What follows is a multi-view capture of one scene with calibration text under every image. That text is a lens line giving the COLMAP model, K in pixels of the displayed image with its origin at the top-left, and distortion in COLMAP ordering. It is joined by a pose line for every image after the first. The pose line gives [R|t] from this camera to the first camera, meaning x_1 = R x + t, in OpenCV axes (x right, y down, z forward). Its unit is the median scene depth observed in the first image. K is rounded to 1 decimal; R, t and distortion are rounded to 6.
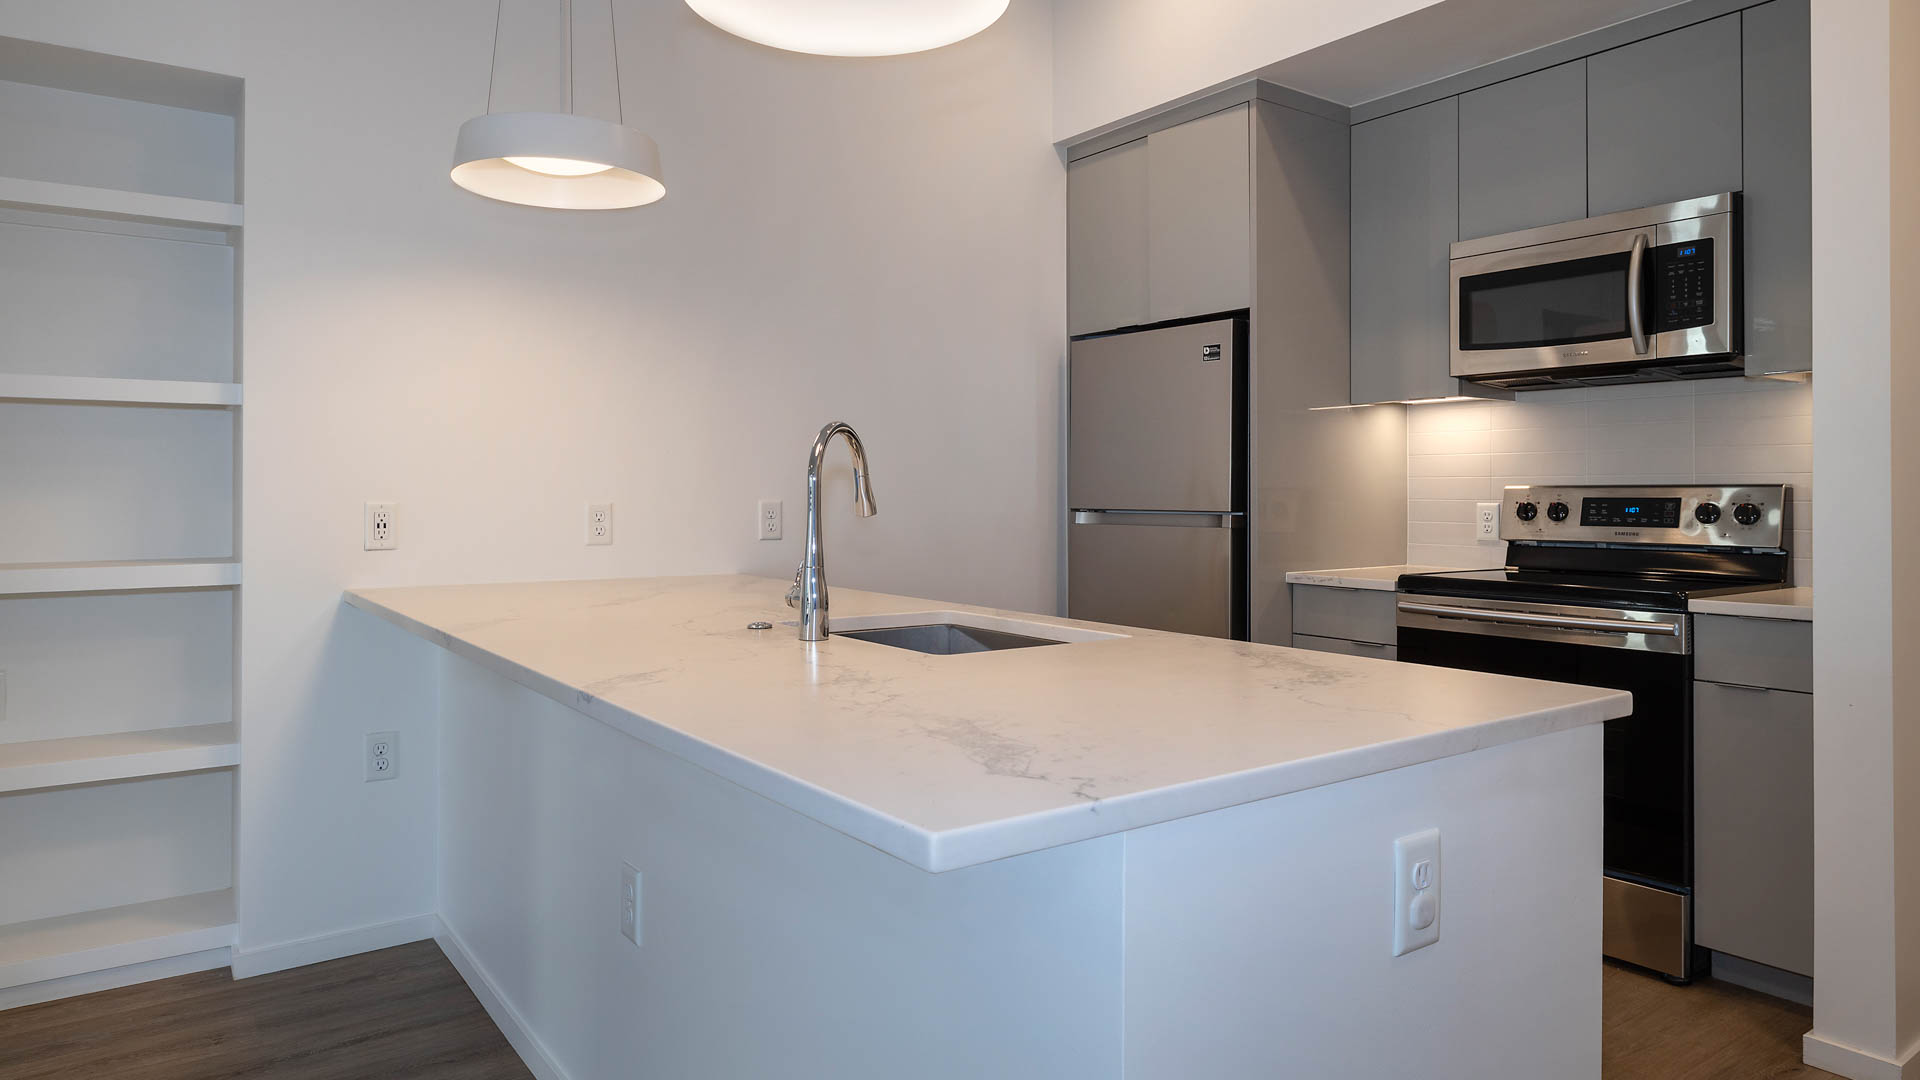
lens RADIAL K [[1172.0, 0, 951.0], [0, 1172.0, 480.2], [0, 0, 1]] dist [-0.026915, -0.001308]
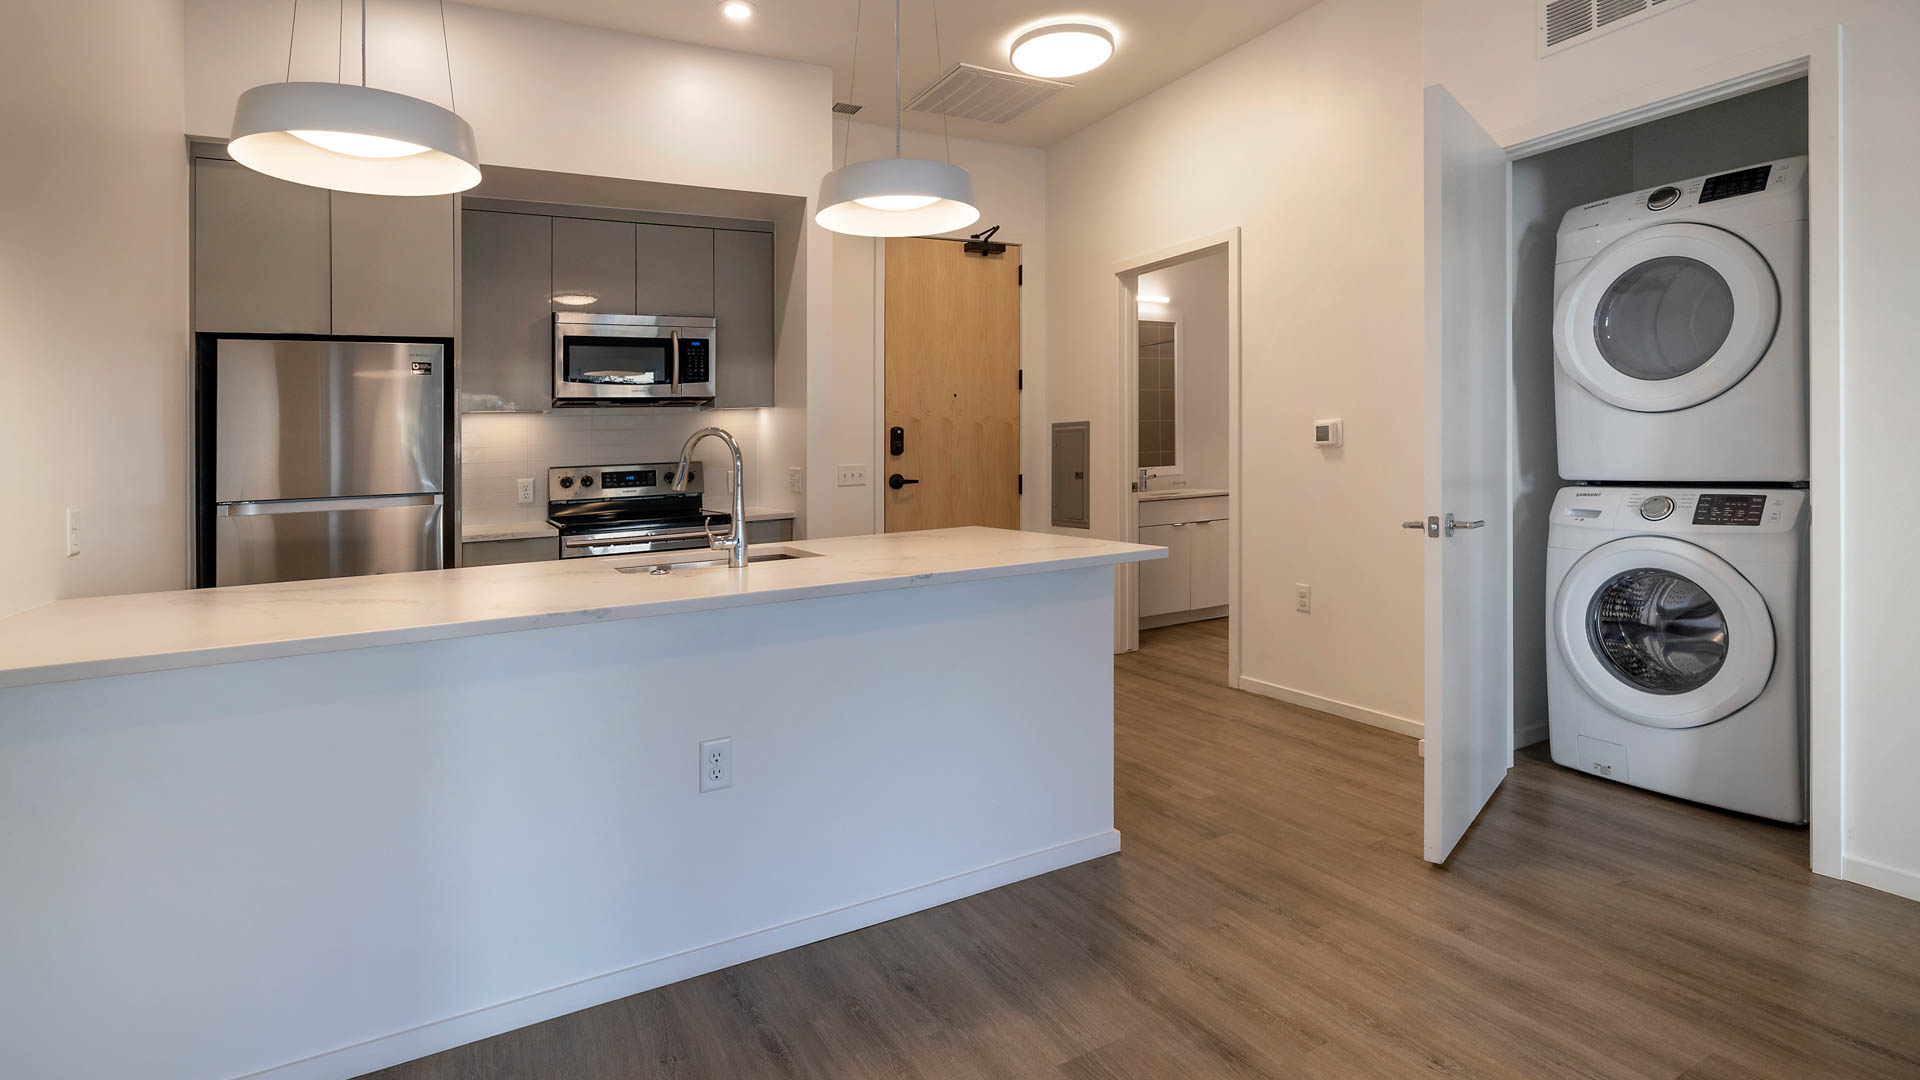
lens RADIAL K [[955.3, 0, 949.7], [0, 955.3, 447.2], [0, 0, 1]] dist [0.003605, 0.000541]
pose [[0.113106, -0.001338, 0.993582, -0.791749], [0.026123, 0.999657, -0.001628, -0.005989], [-0.993240, 0.026139, 0.113102, 0.330229]]
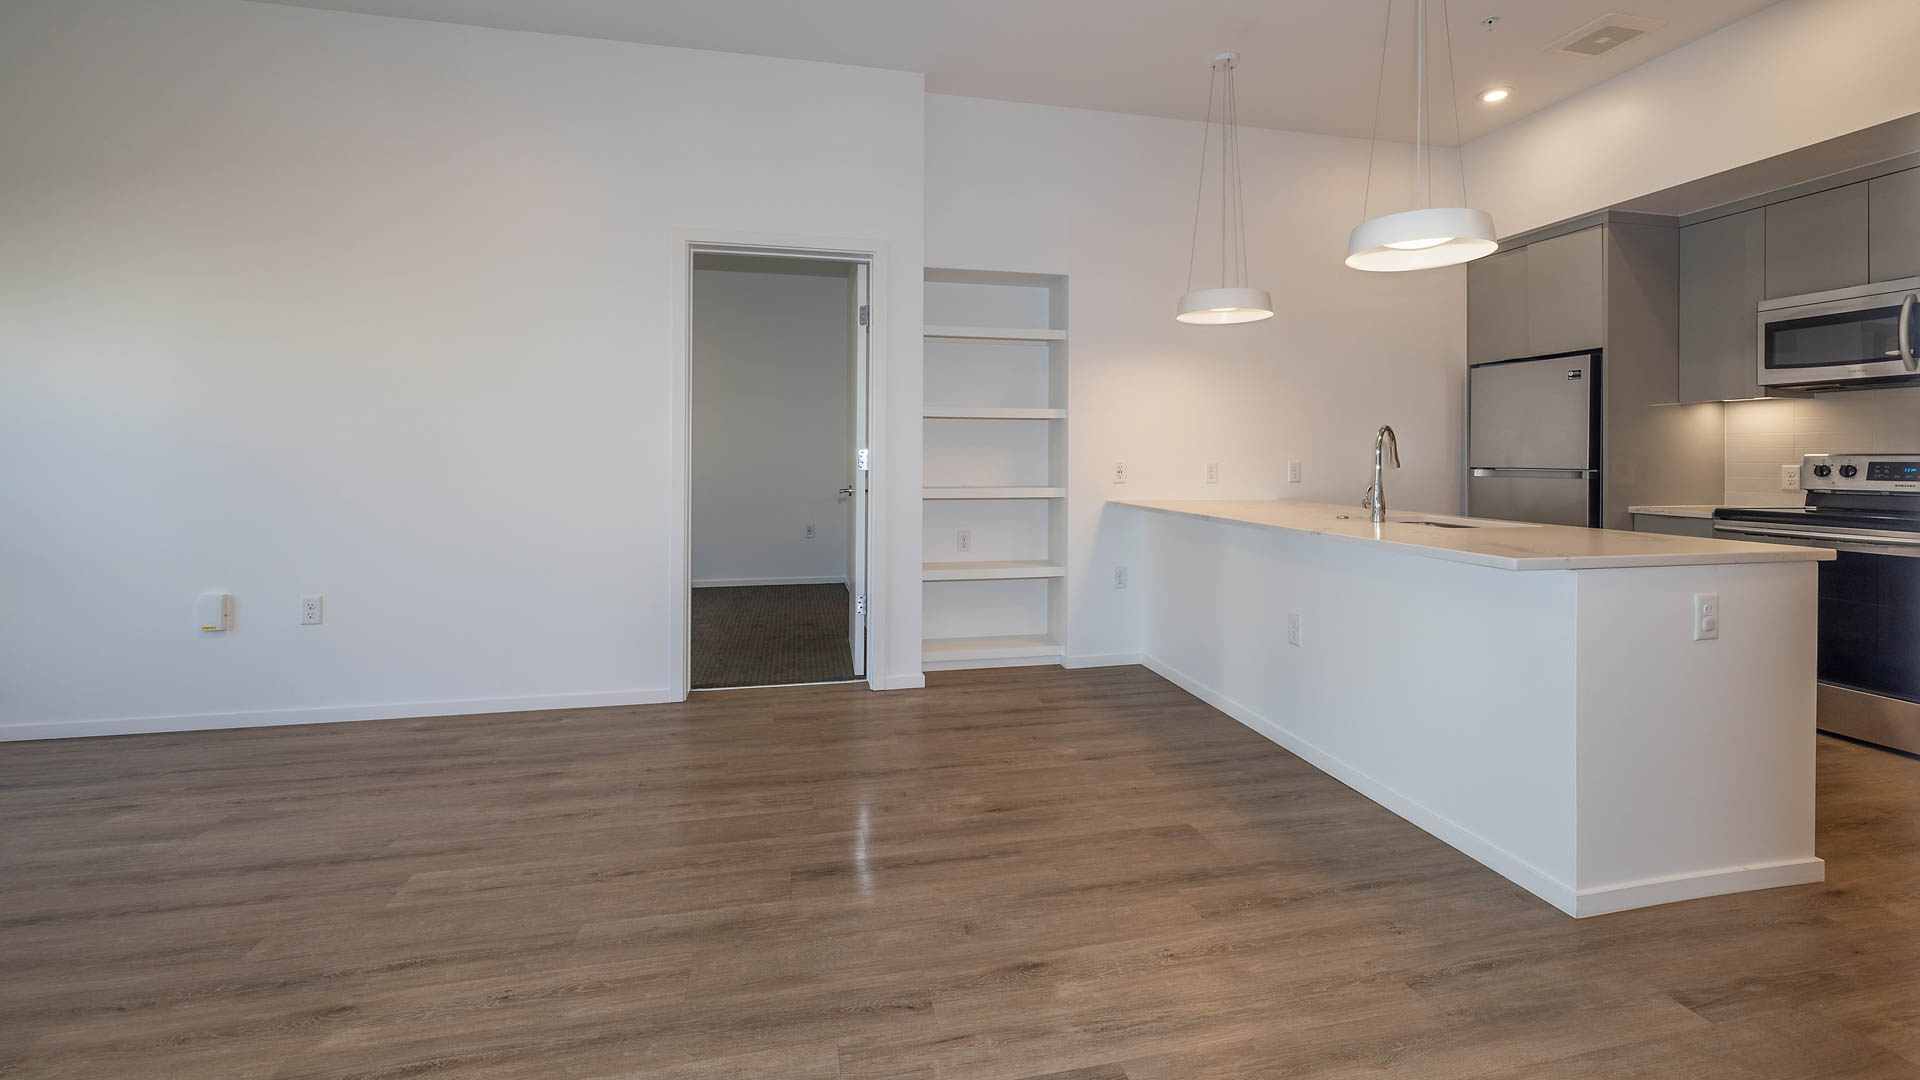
lens RADIAL K [[819.8, 0, 968.9], [0, 819.8, 454.9], [0, 0, 1]] dist [-0.001745, -0.000064]
pose [[0.922300, 0.001666, -0.386471, -0.132970], [0.001493, 0.999968, 0.007873, -0.004465], [0.386472, -0.007838, 0.922268, -0.449643]]
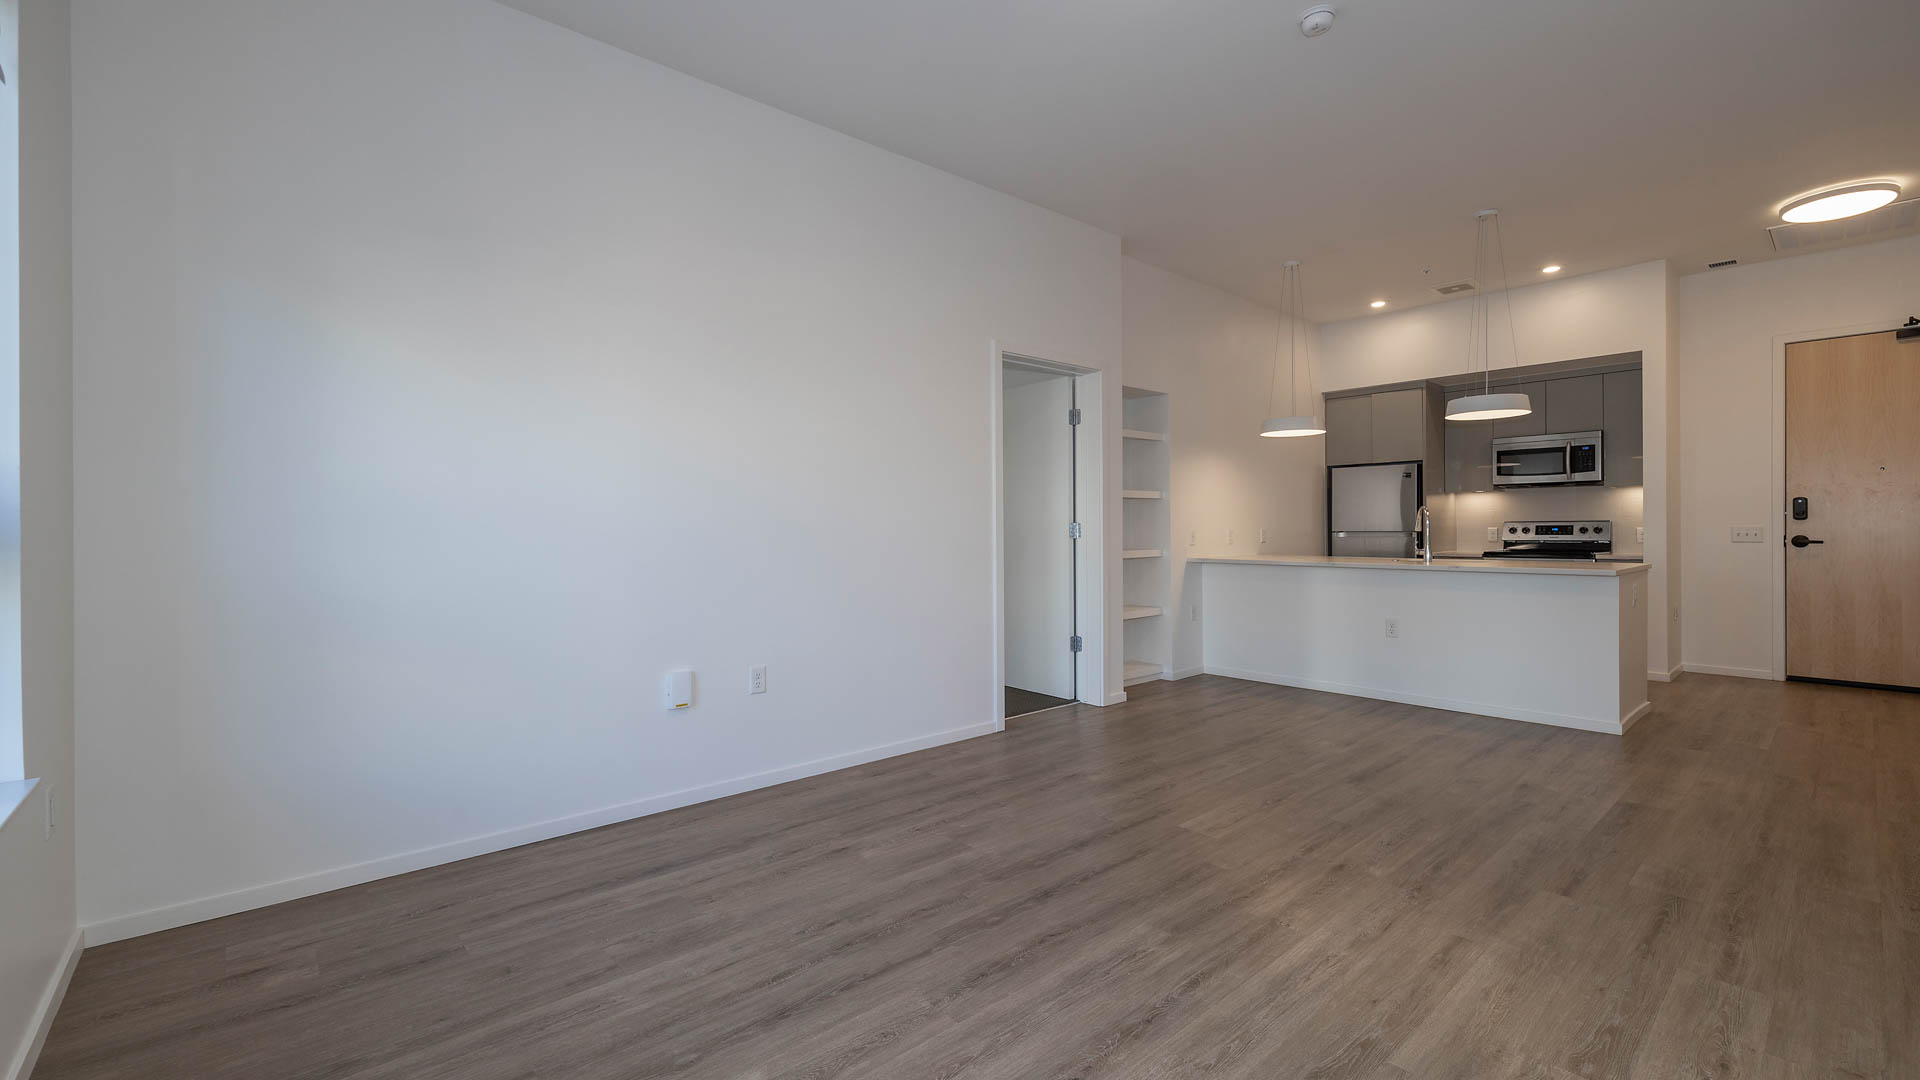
lens RADIAL K [[807.4, 0, 959.4], [0, 807.4, 528.4], [0, 0, 1]] dist [0.000574, -0.000010]
pose [[0.994600, -0.007603, 0.103508, -1.123327], [0.006471, 0.999916, 0.011264, -0.009814], [-0.103585, -0.010533, 0.994565, -0.889042]]
